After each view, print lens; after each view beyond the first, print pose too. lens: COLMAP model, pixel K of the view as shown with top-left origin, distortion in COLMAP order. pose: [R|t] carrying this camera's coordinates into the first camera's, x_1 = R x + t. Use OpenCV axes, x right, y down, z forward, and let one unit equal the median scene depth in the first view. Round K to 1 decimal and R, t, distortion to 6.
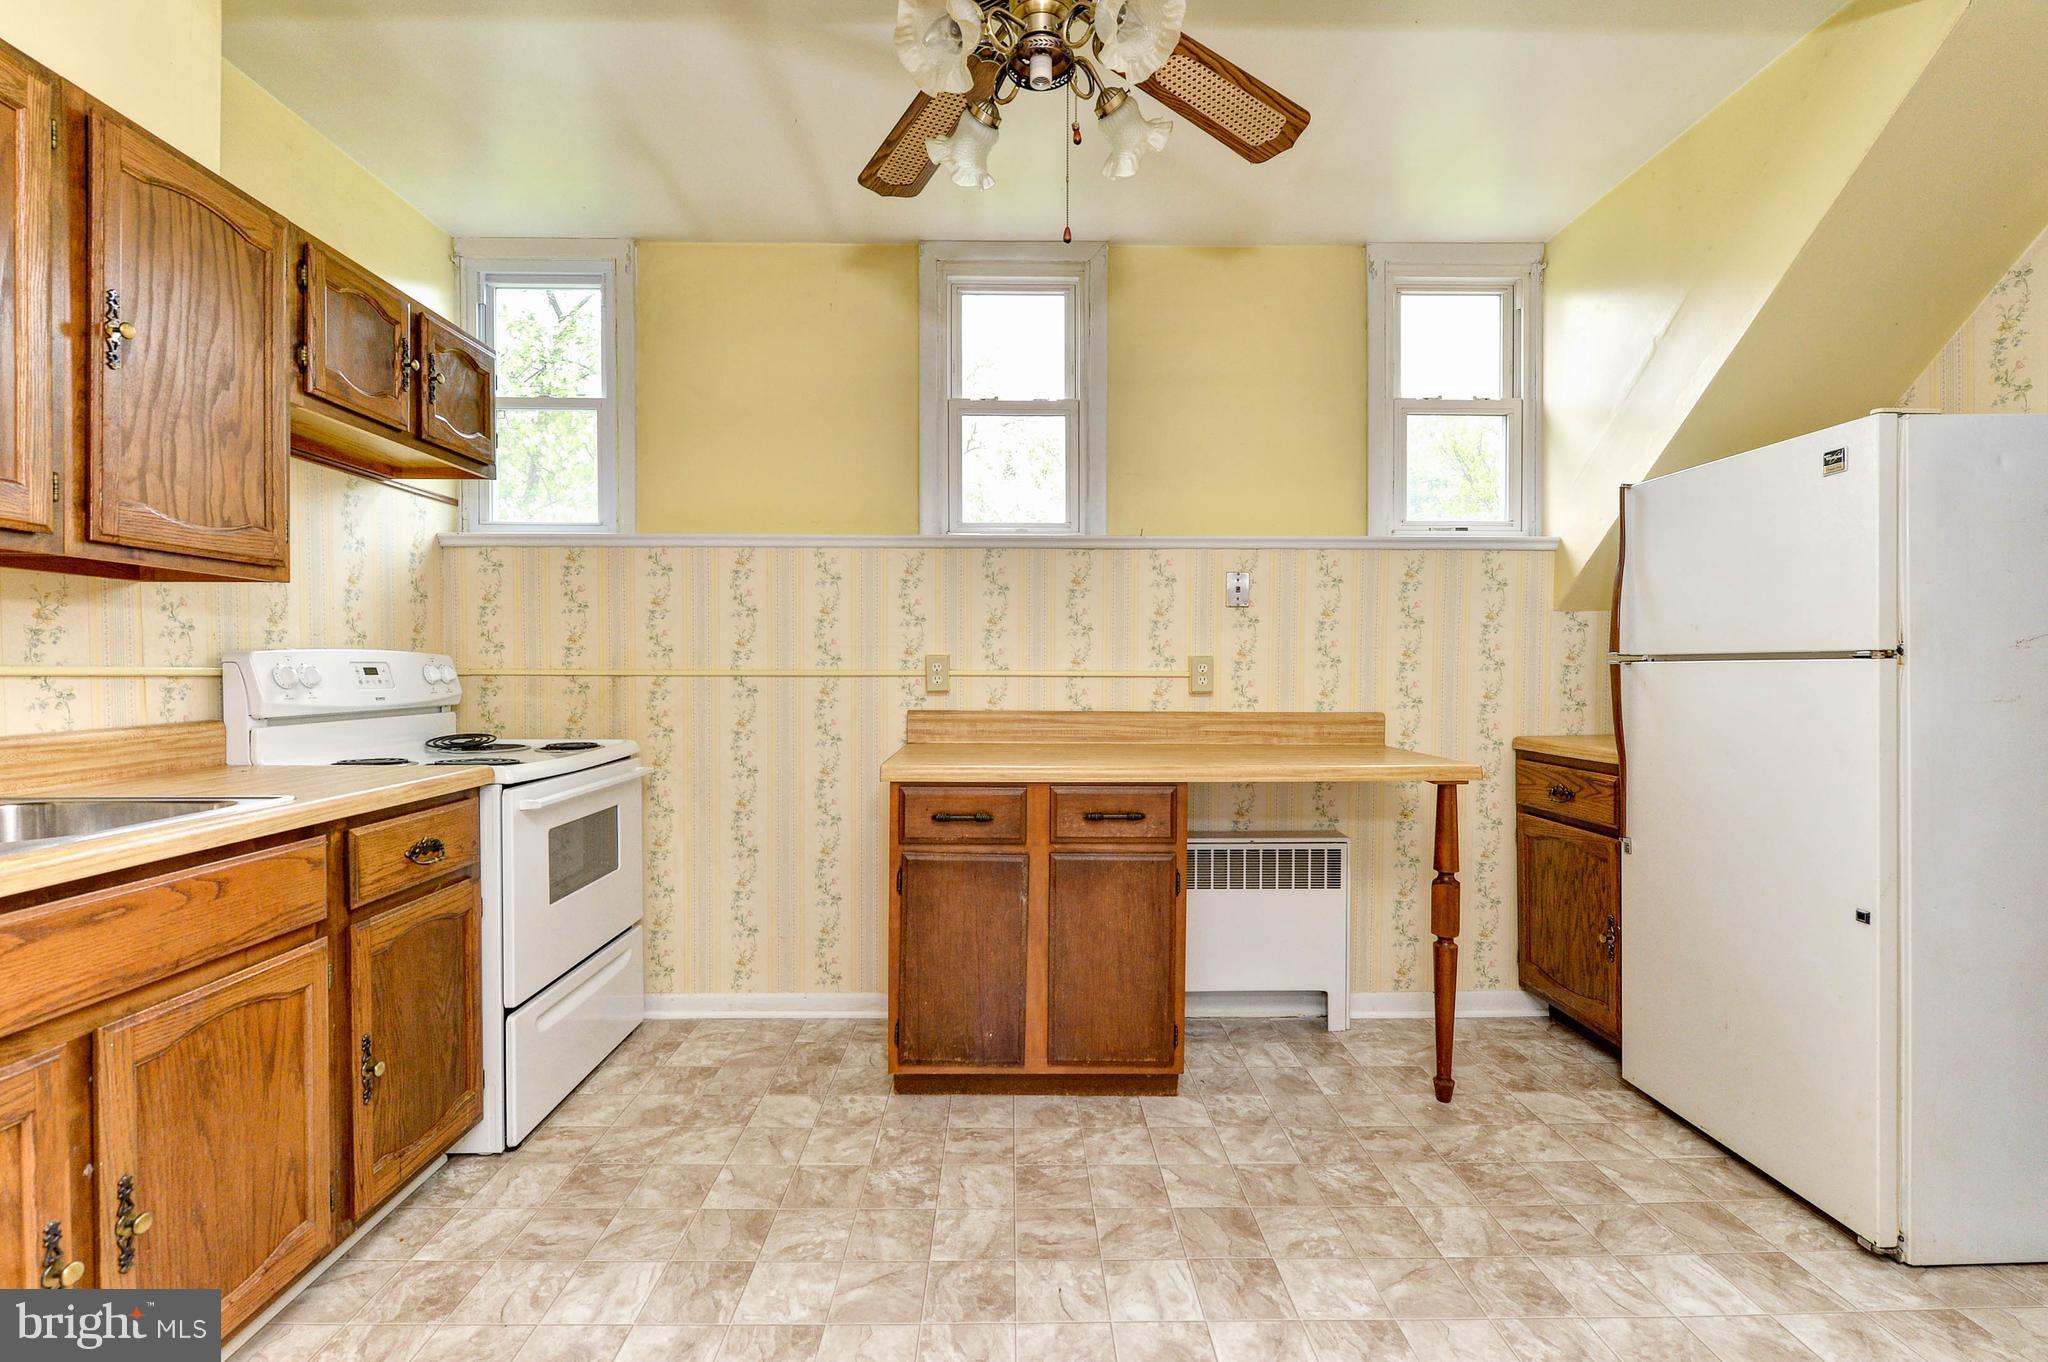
lens RADIAL K [[886.9, 0, 1022.0], [0, 886.9, 675.8], [0, 0, 1]] dist [-0.000645, -0.000361]
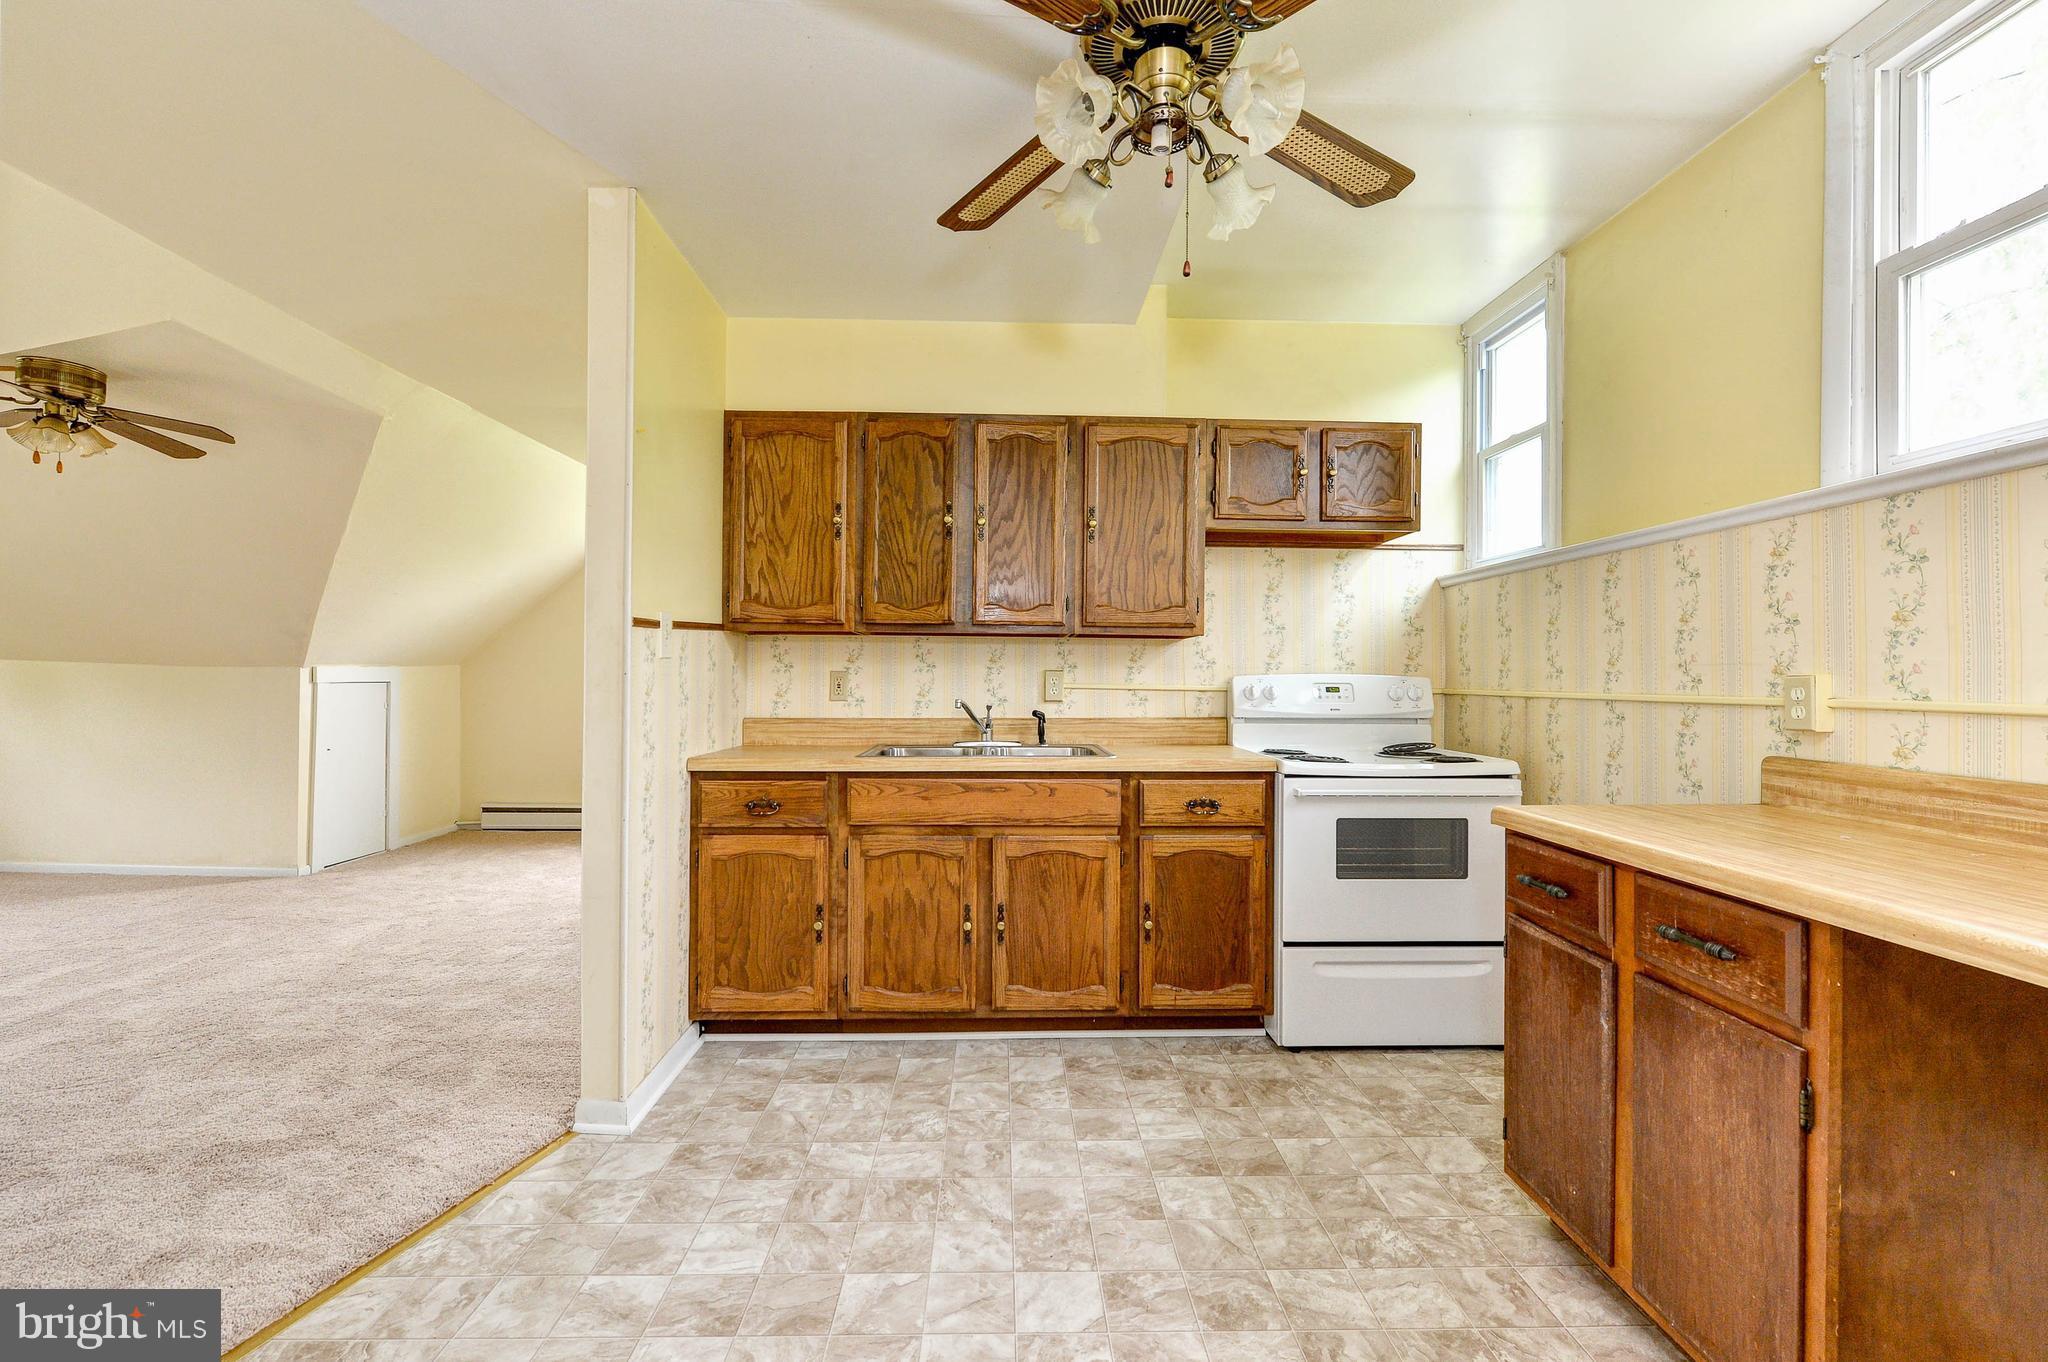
lens RADIAL K [[979.8, 0, 1093.4], [0, 979.8, 673.0], [0, 0, 1]] dist [-0.000032, 0.000052]
pose [[0.023419, -0.006431, -0.999705, 0.885233], [-0.017295, 0.999827, -0.006837, -0.015978], [0.999576, 0.017450, 0.023304, 0.657312]]
